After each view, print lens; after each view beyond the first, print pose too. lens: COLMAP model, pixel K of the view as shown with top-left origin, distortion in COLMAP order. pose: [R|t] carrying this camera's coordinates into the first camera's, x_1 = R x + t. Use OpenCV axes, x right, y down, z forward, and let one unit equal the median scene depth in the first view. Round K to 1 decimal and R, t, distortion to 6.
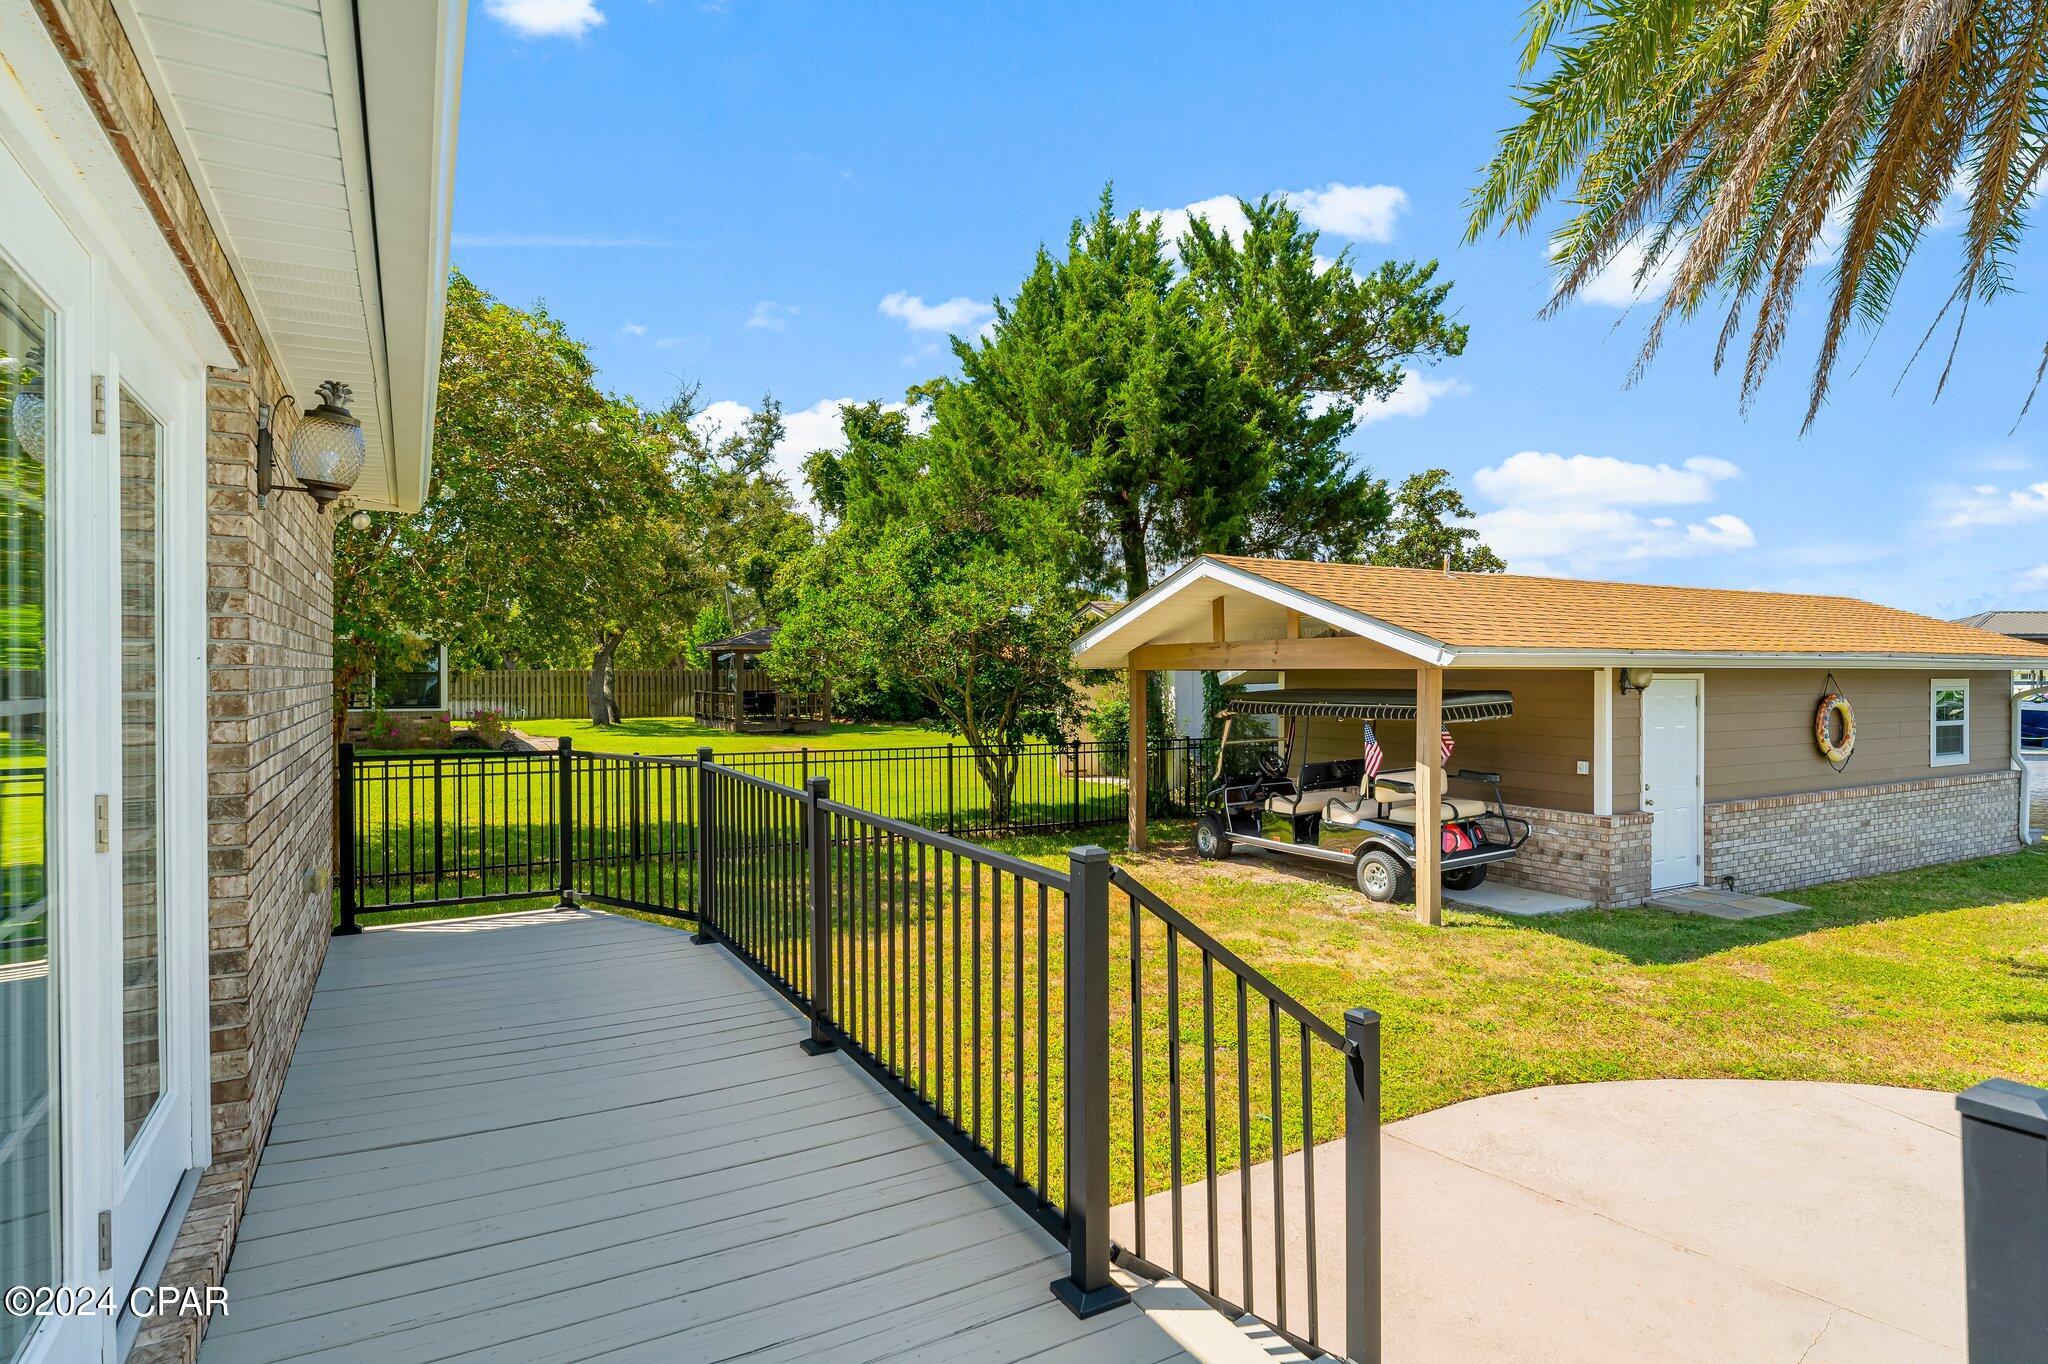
lens RADIAL K [[1078.5, 0, 1024.0], [0, 1078.5, 682.0], [0, 0, 1]] dist [-0.003972, 0.001549]
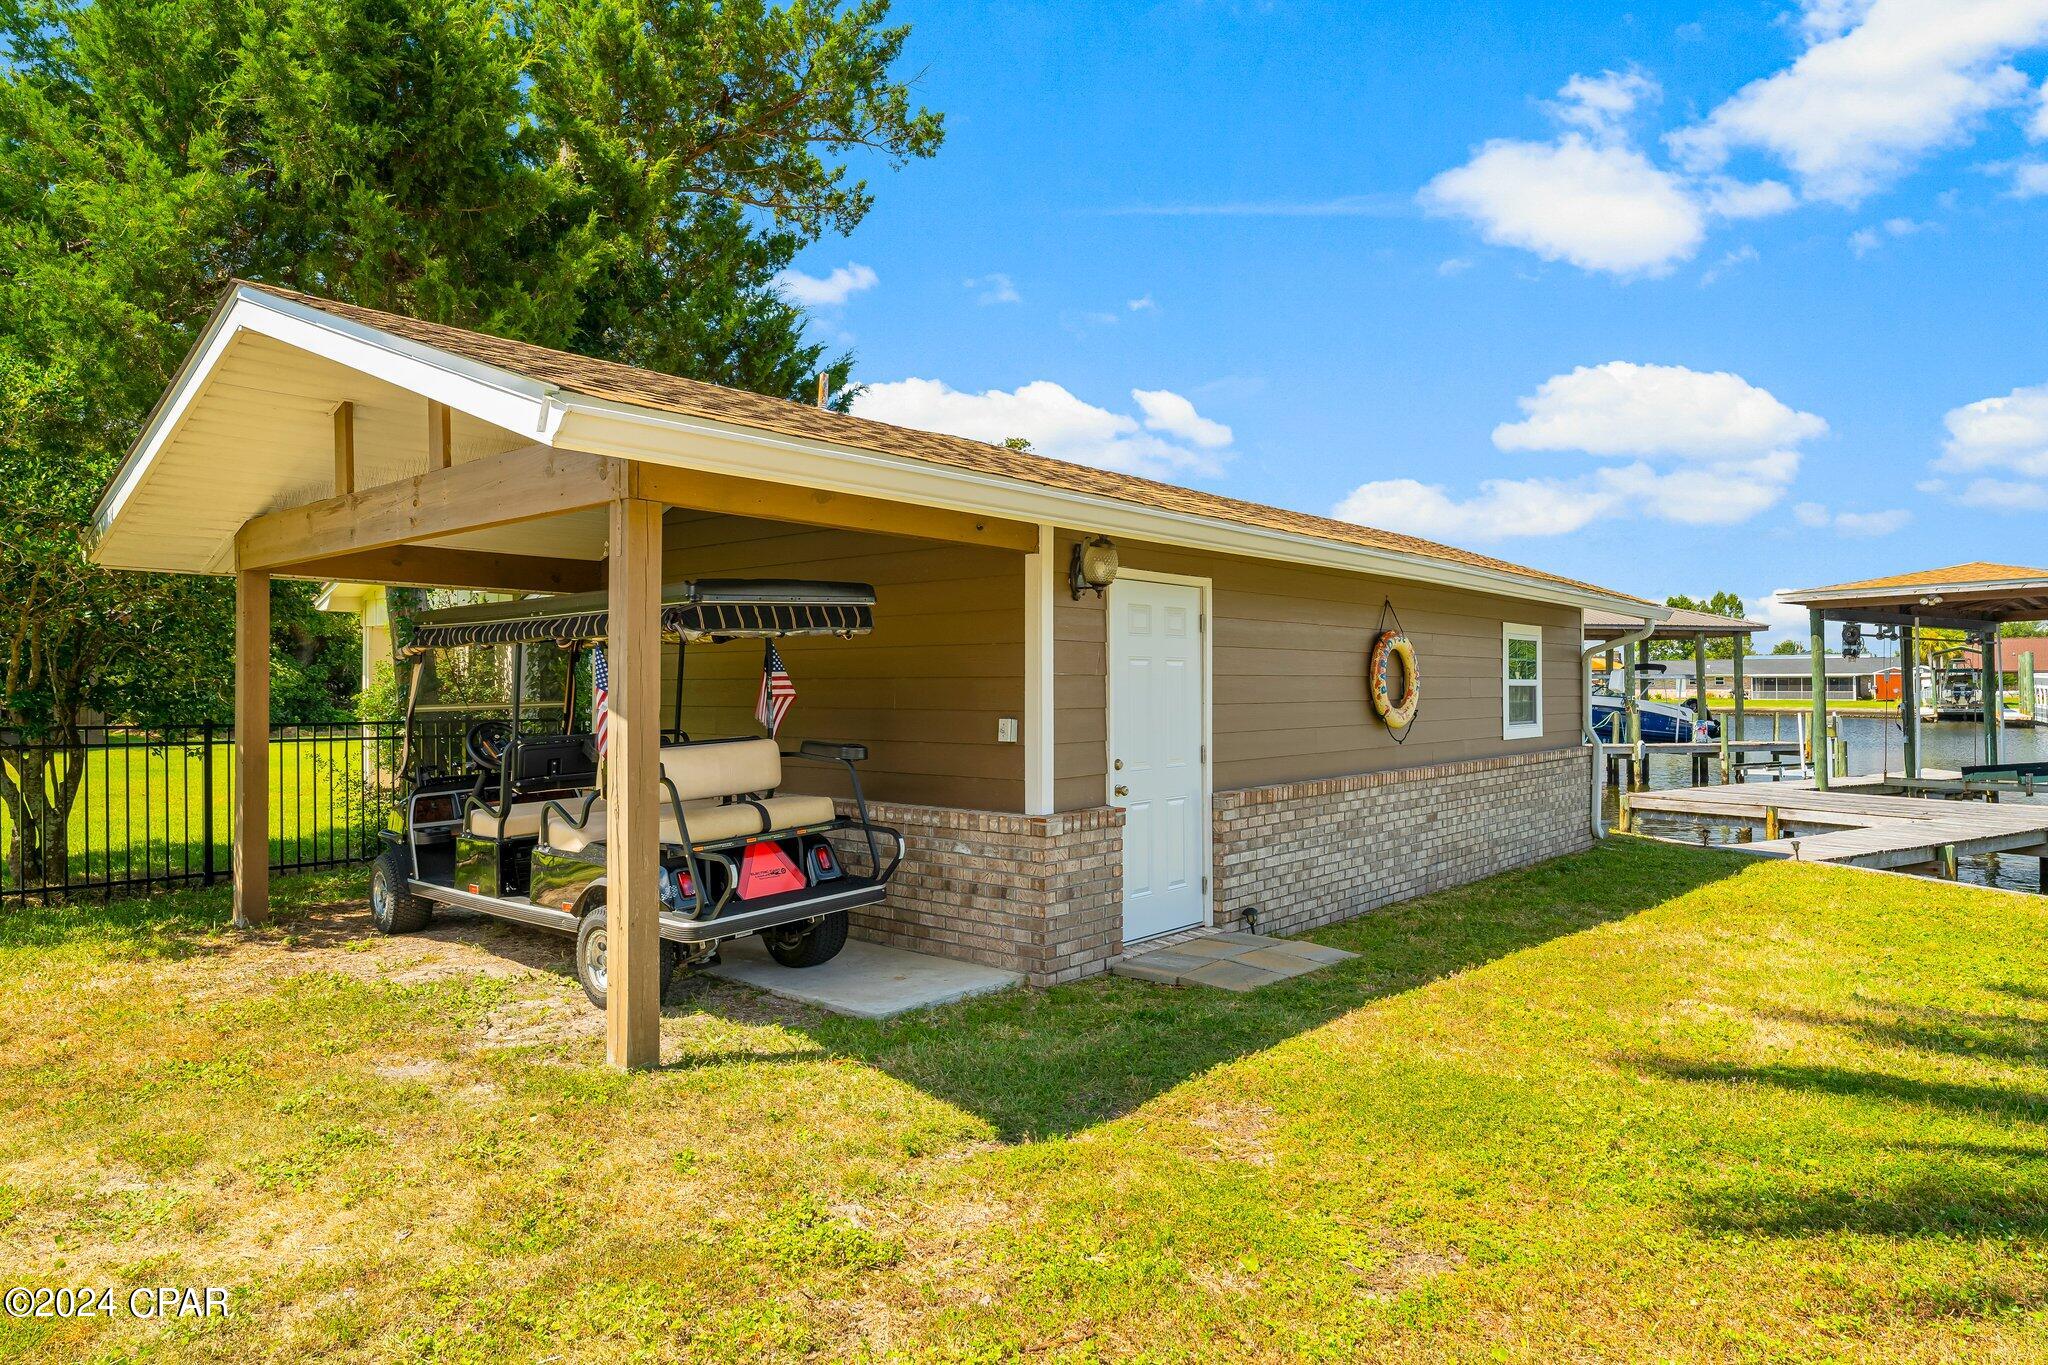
lens RADIAL K [[1233.3, 0, 1024.0], [0, 1233.3, 682.5], [0, 0, 1]] dist [0.000189, 0.001800]
pose [[0.940693, -0.000511, 0.339257, 0.267428], [0.004714, 0.999922, -0.011564, 0.053372], [-0.339225, 0.012477, 0.940623, 0.344031]]
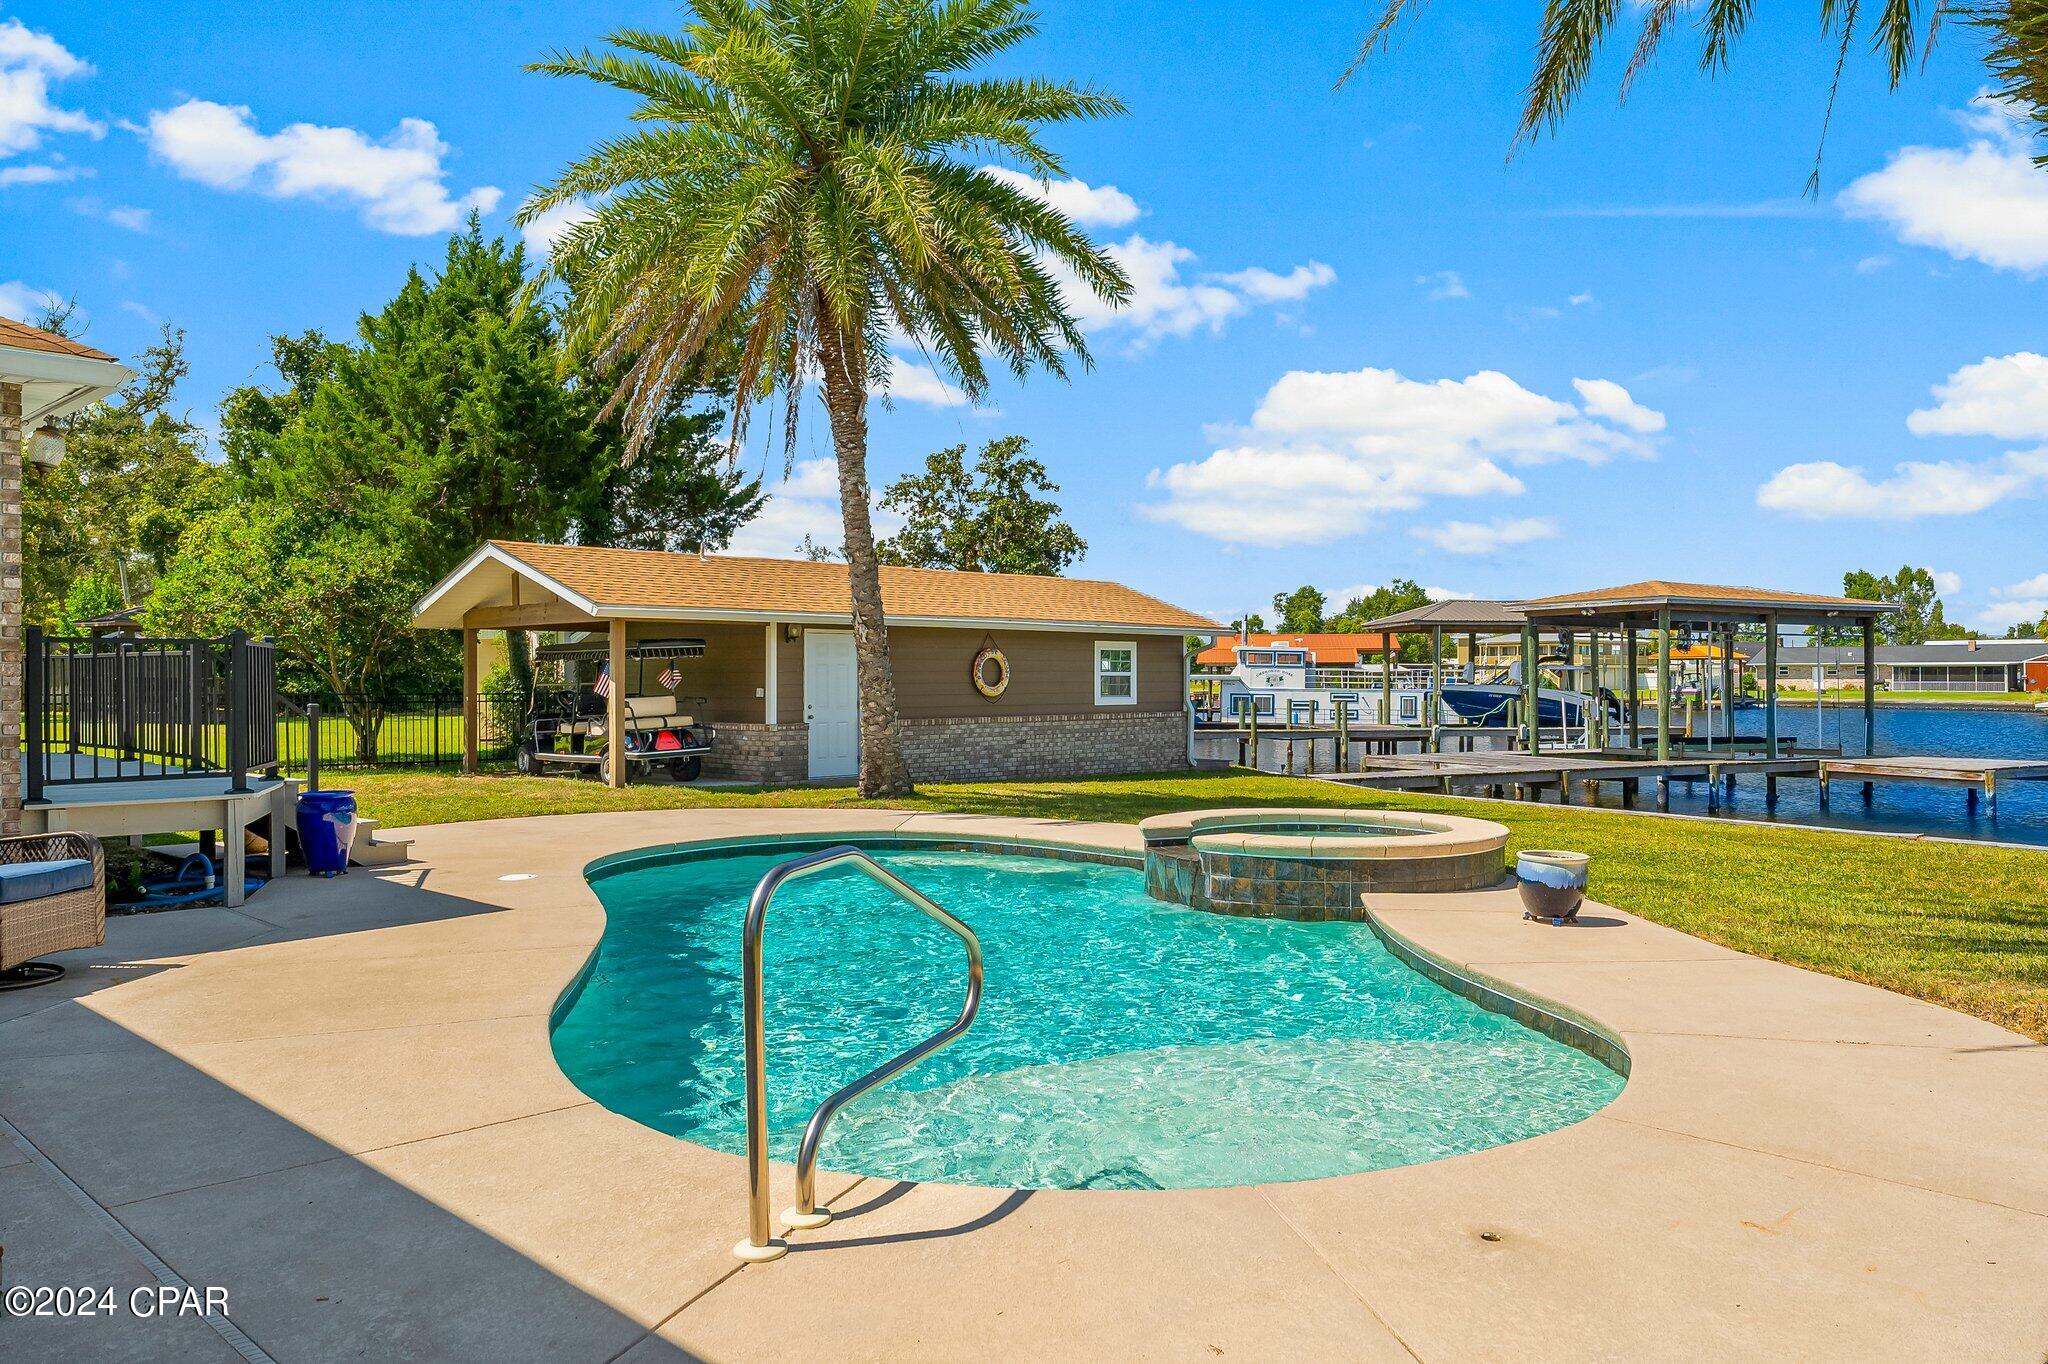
lens RADIAL K [[1473.4, 0, 1024.0], [0, 1473.4, 682.0], [0, 0, 1]] dist [0.004391, 0.000762]
pose [[0.961889, -0.003209, 0.273422, 0.271983], [0.004905, 0.999973, -0.005520, 0.066977], [-0.273396, 0.006651, 0.961878, -0.875565]]
